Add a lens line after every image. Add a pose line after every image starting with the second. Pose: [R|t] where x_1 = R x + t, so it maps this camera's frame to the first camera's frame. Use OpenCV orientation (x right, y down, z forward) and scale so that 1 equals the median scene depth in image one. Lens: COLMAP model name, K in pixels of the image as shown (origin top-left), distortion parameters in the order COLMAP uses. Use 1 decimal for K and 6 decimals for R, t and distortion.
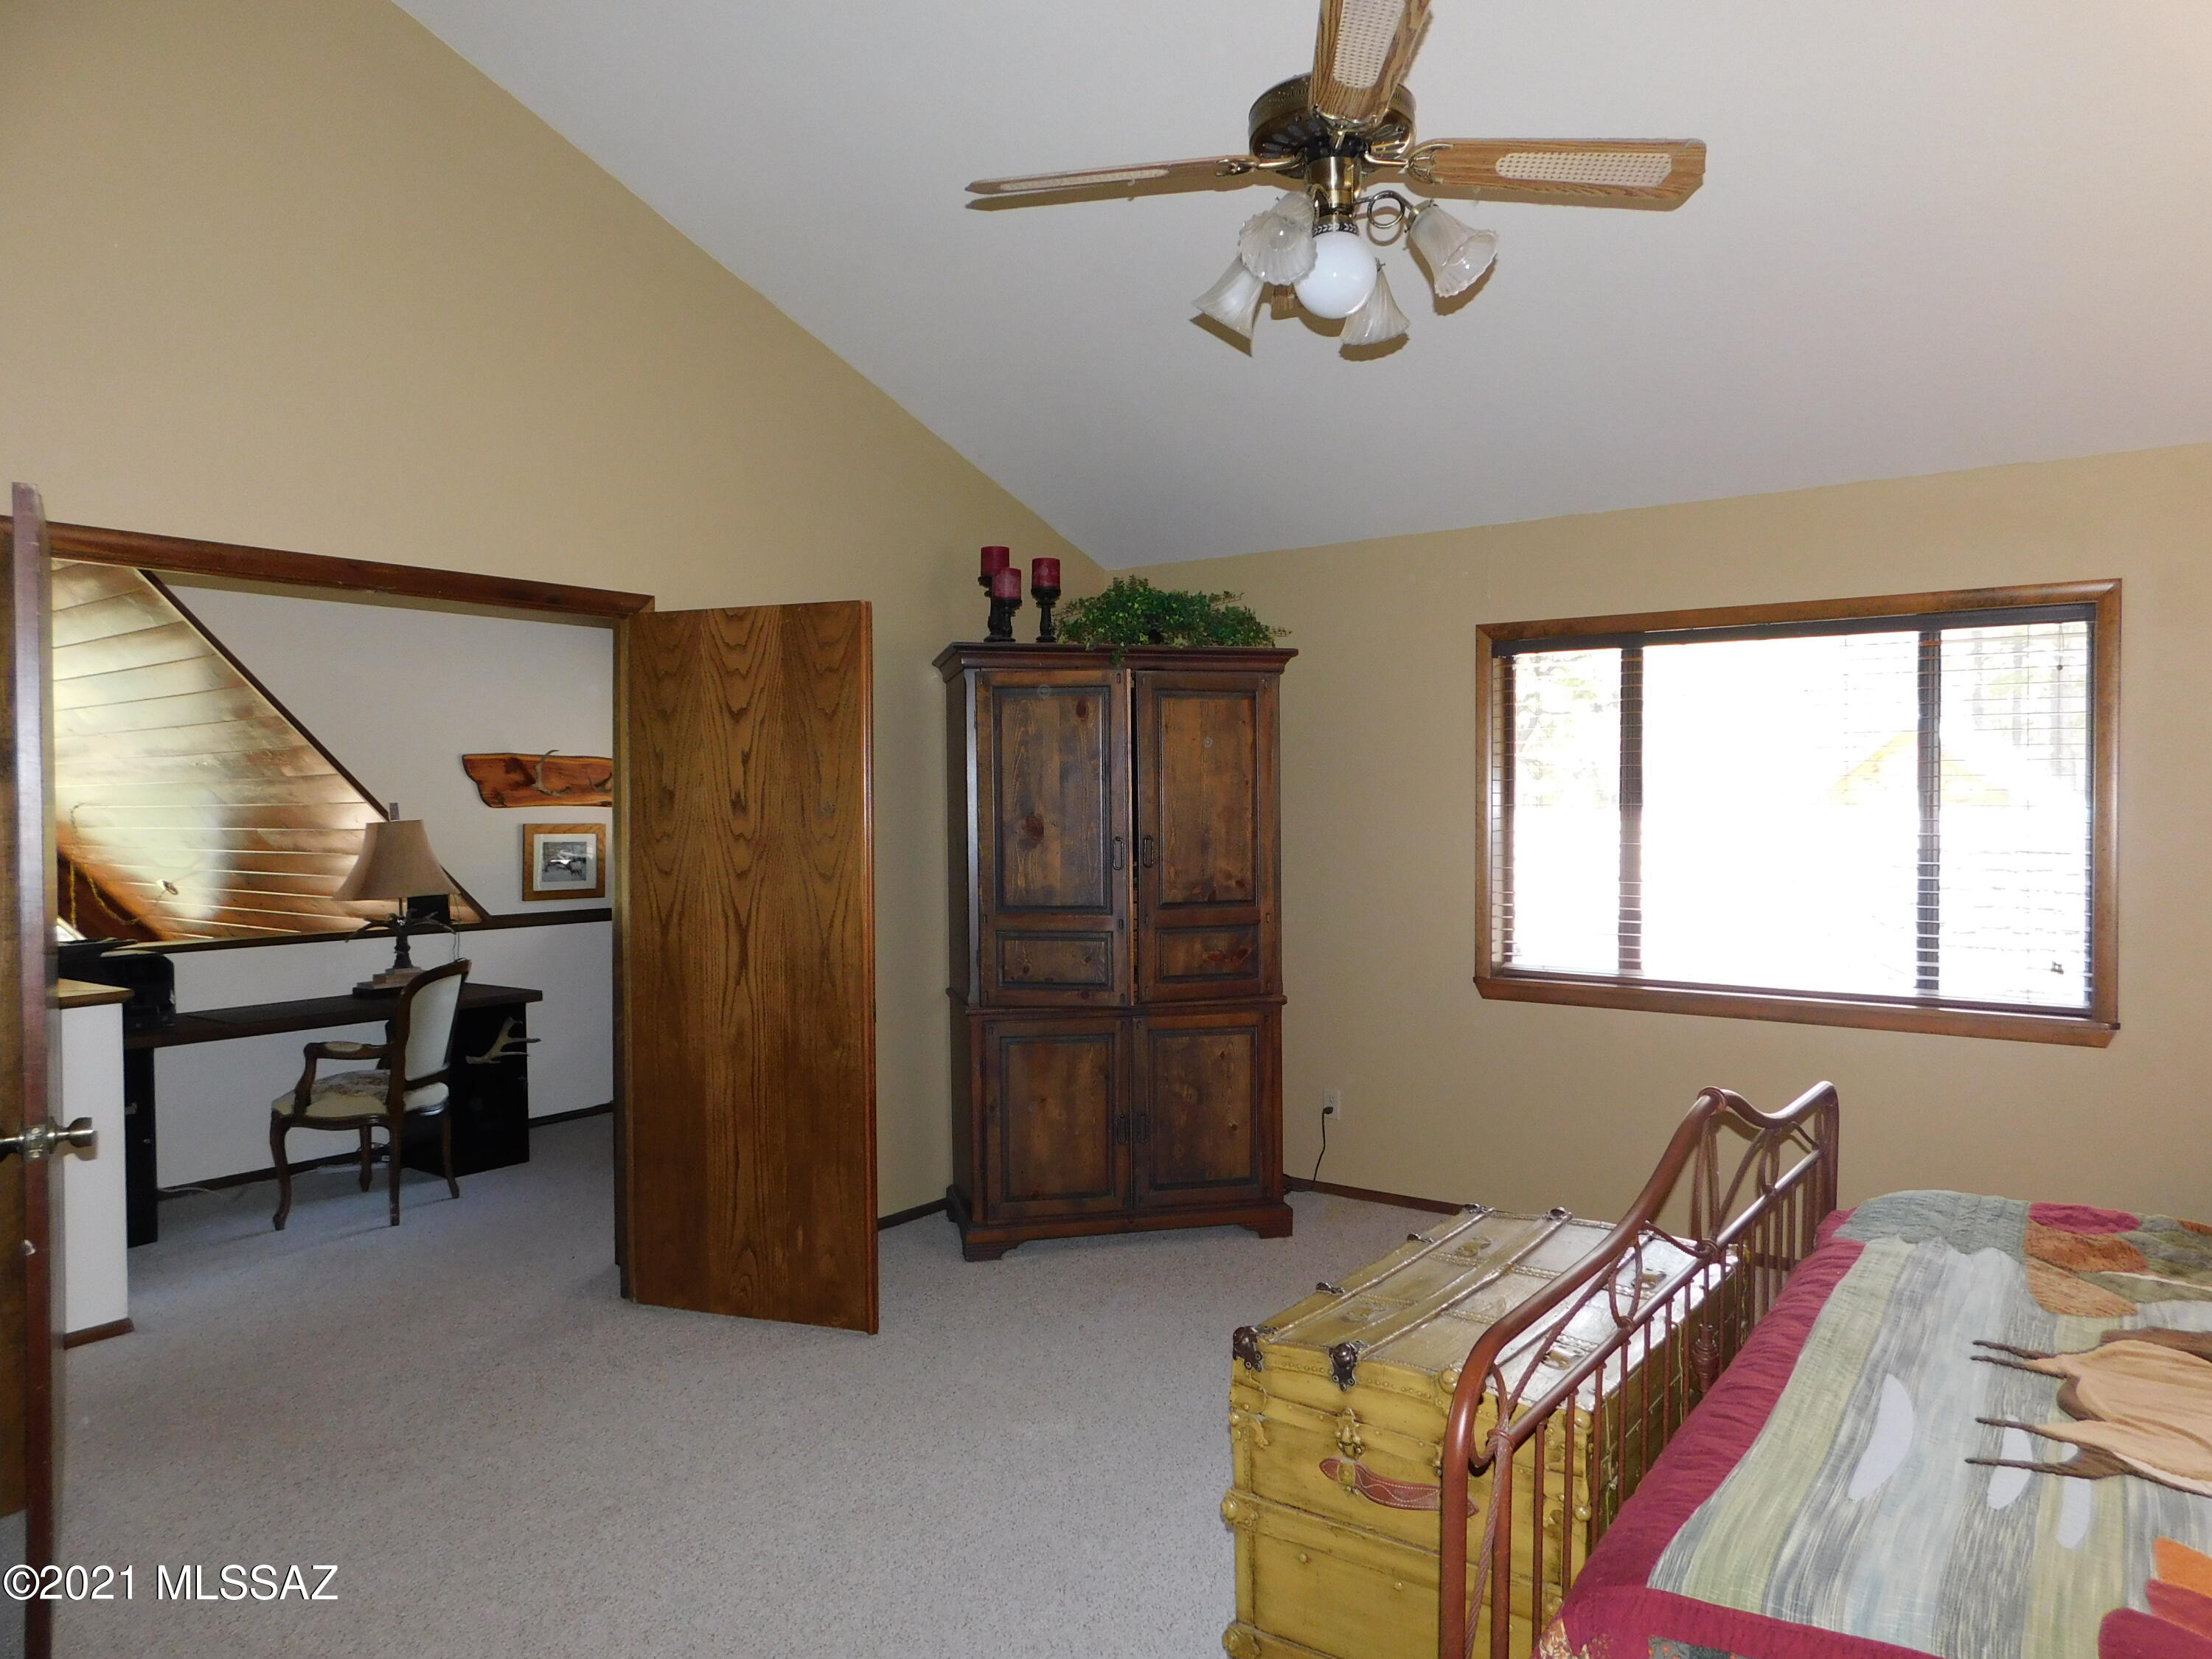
lens RADIAL K [[1474.2, 0, 1097.2], [0, 1474.2, 819.9], [0, 0, 1]] dist [-0.069264, 0.057227]
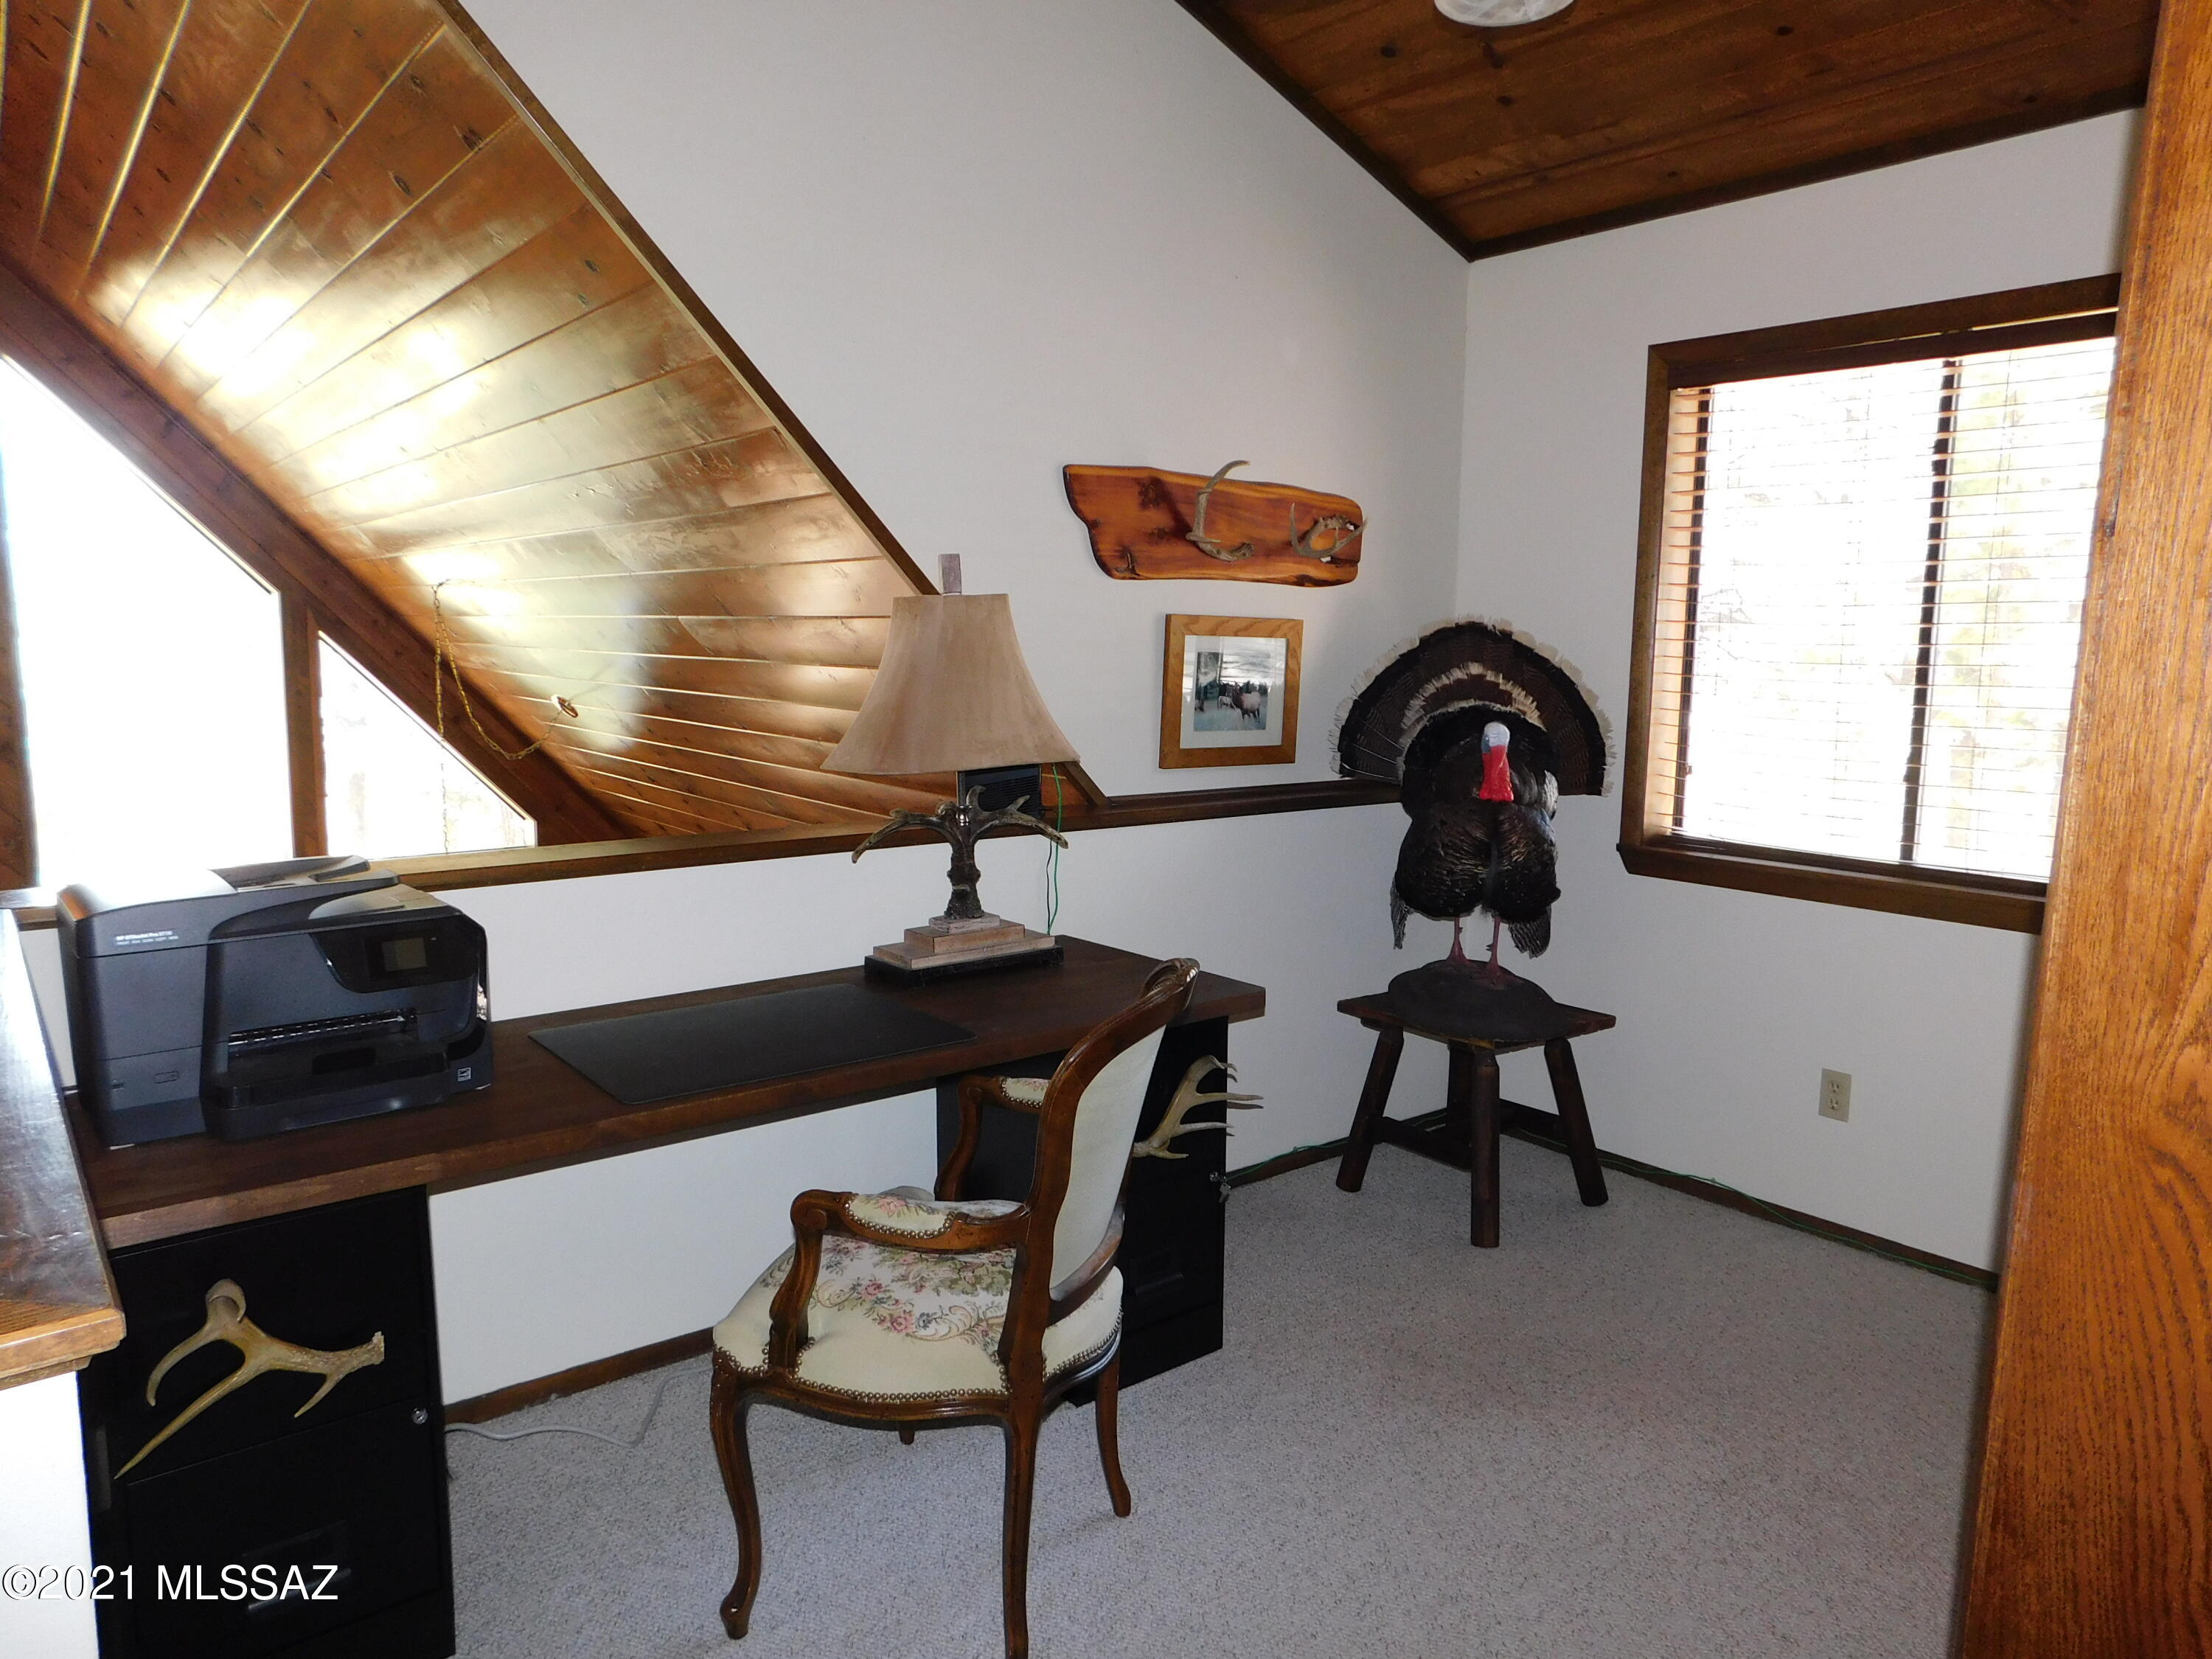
lens RADIAL K [[1474.2, 0, 1097.2], [0, 1474.2, 819.9], [0, 0, 1]] dist [-0.069264, 0.057227]
pose [[0.967168, 0.055847, -0.247927, -0.285329], [-0.026073, 0.992213, 0.121789, 0.011781], [0.252798, -0.111326, 0.961093, 0.500139]]
